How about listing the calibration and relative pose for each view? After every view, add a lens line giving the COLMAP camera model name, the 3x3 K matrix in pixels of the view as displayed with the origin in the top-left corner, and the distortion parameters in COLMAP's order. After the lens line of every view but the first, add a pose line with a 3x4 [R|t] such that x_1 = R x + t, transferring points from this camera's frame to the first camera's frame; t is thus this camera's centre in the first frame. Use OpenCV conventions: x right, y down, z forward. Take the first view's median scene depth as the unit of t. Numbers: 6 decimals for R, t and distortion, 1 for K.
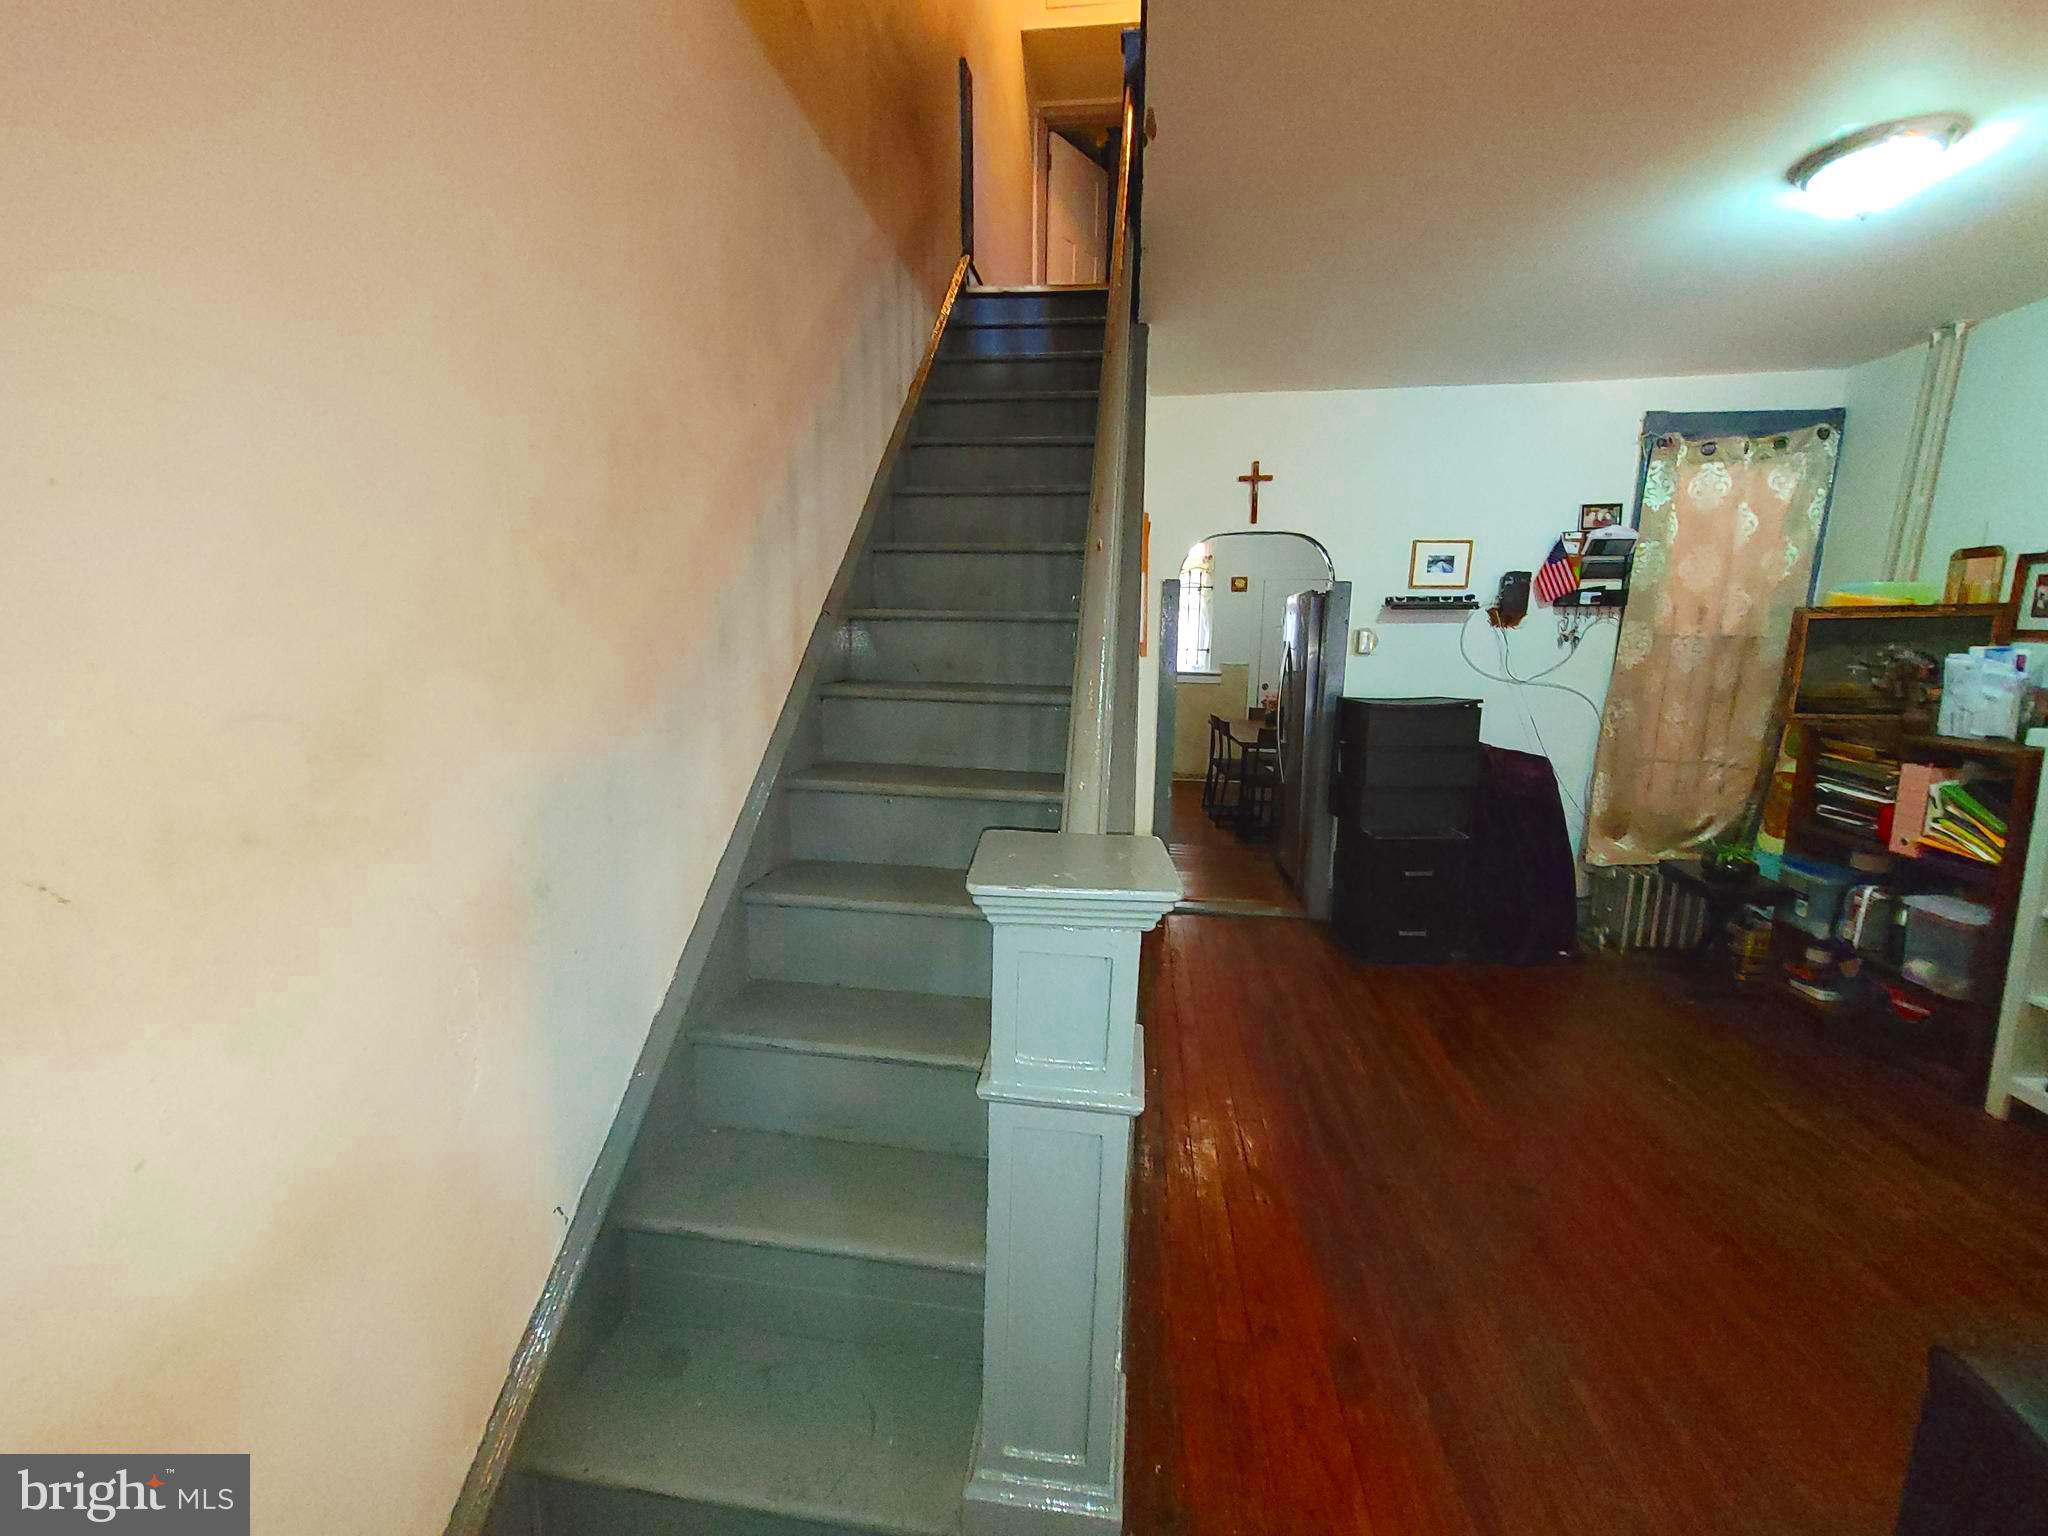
lens RADIAL K [[811.9, 0, 1025.2], [0, 811.9, 768.2], [0, 0, 1]] dist [0.003706, -0.000781]
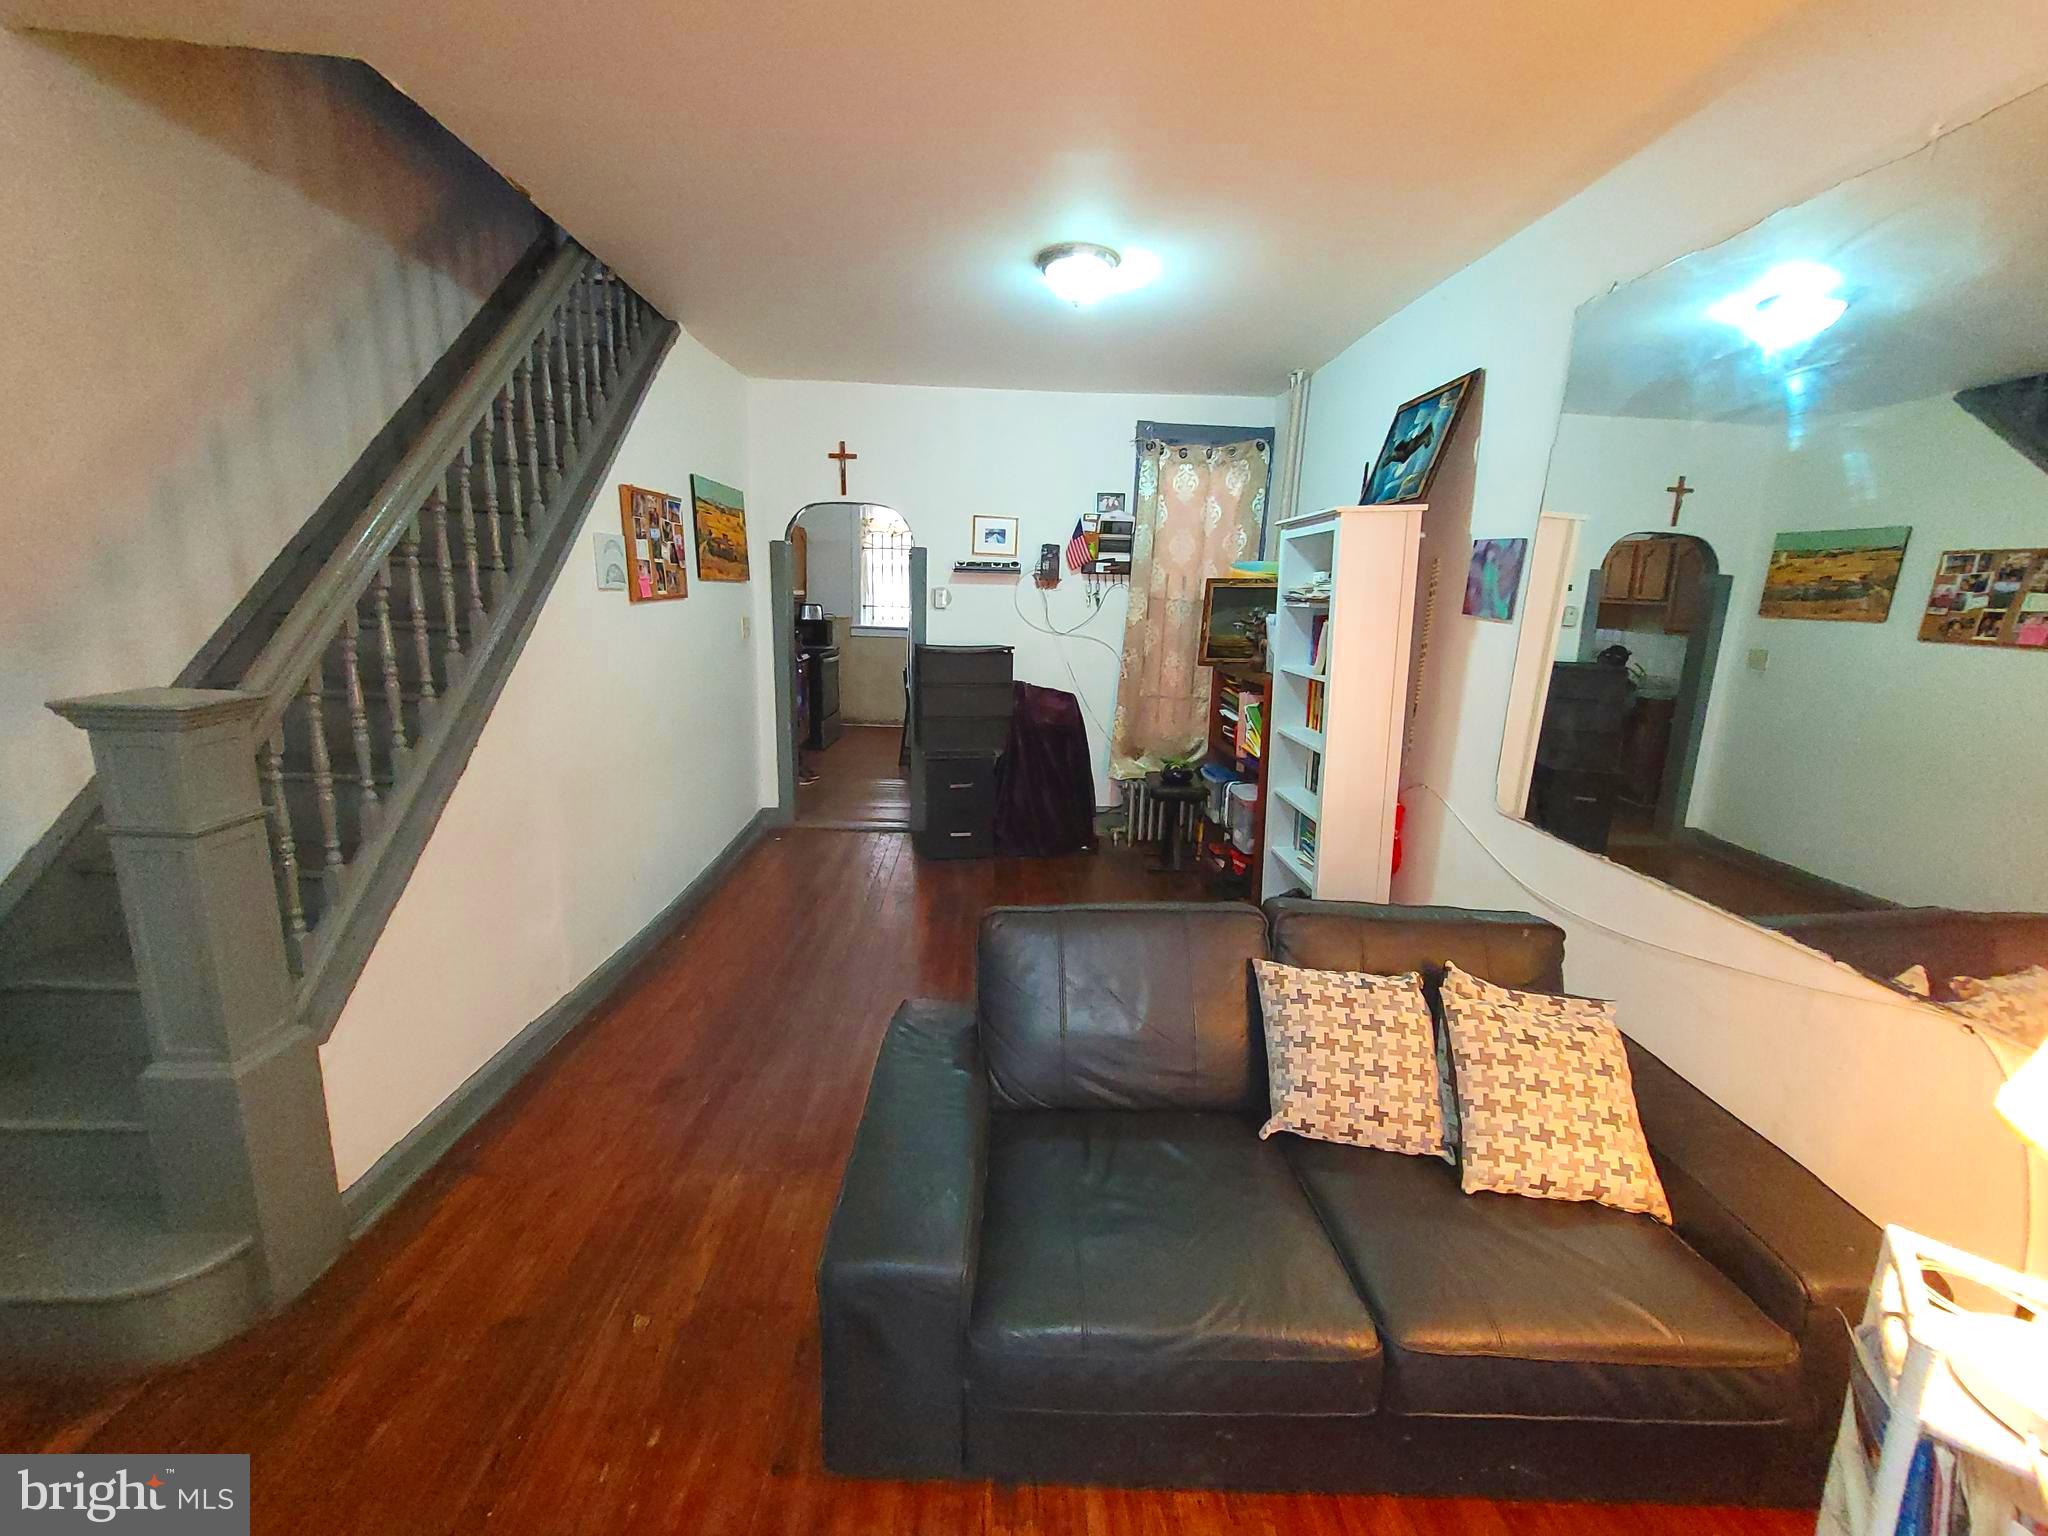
lens RADIAL K [[811.9, 0, 1027.4], [0, 811.9, 771.9], [0, 0, 1]] dist [0.003706, -0.000781]
pose [[0.984451, -0.012969, 0.175179, 0.379970], [0.004410, 0.998781, 0.049159, 0.049219], [-0.175603, -0.047623, 0.983308, -0.255326]]
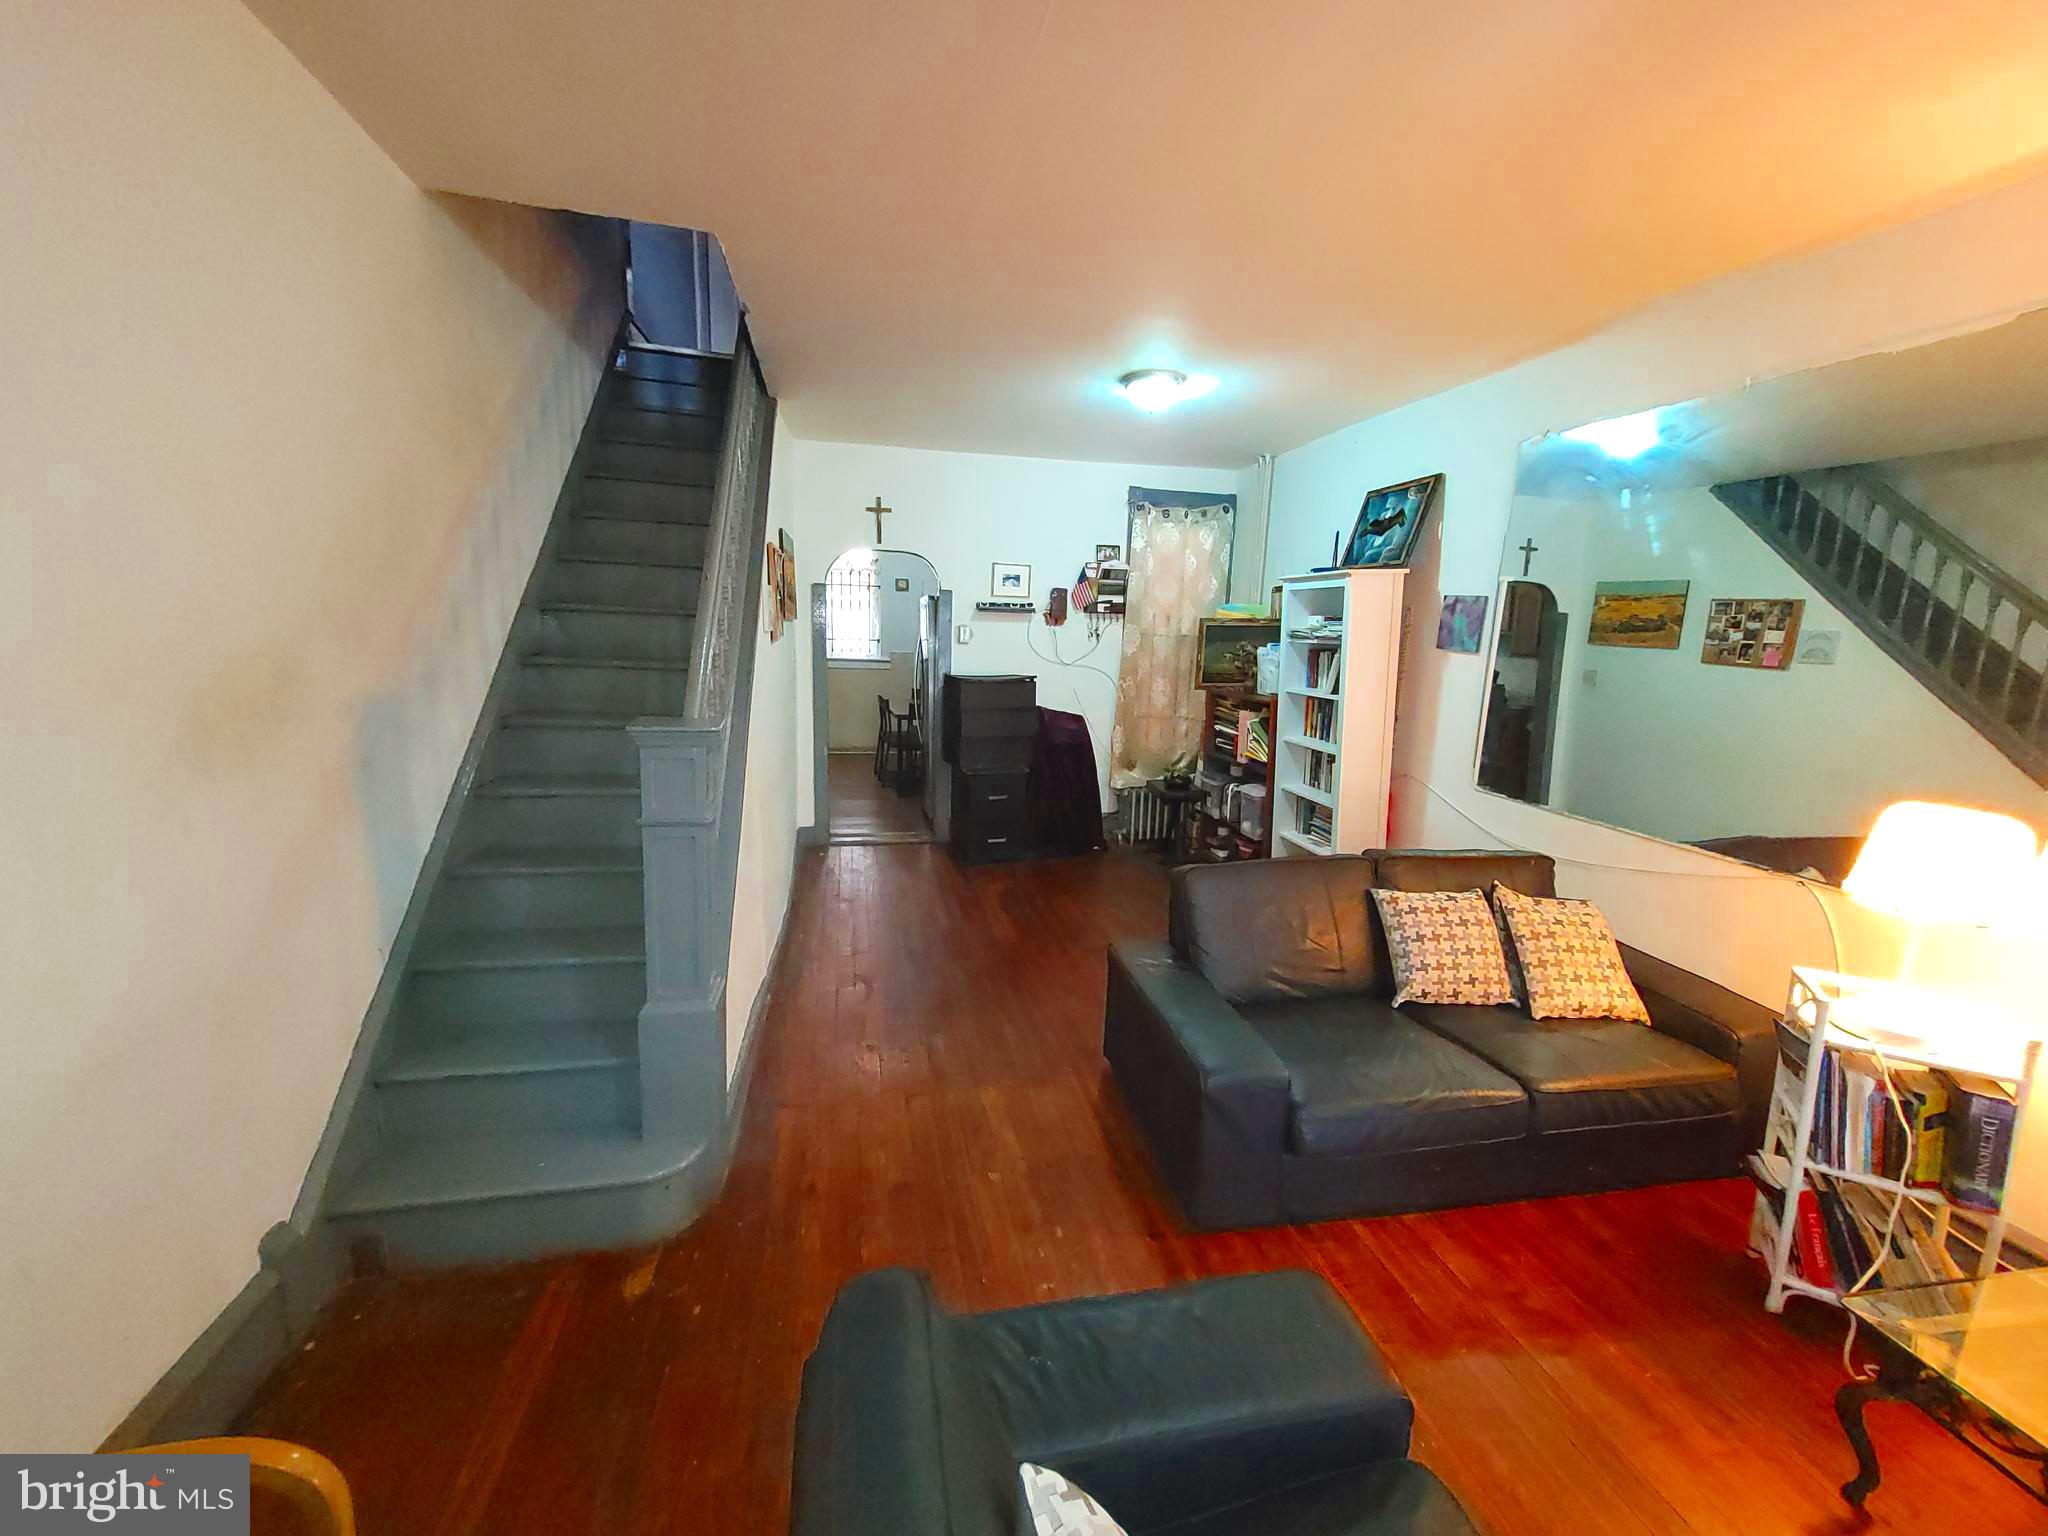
lens RADIAL K [[811.9, 0, 1030.0], [0, 811.9, 770.4], [0, 0, 1]] dist [0.003706, -0.000781]
pose [[0.938637, -0.039582, 0.342627, 0.050931], [0.035304, 0.999201, 0.018716, 0.059862], [-0.343094, -0.005471, 0.939285, -0.378168]]
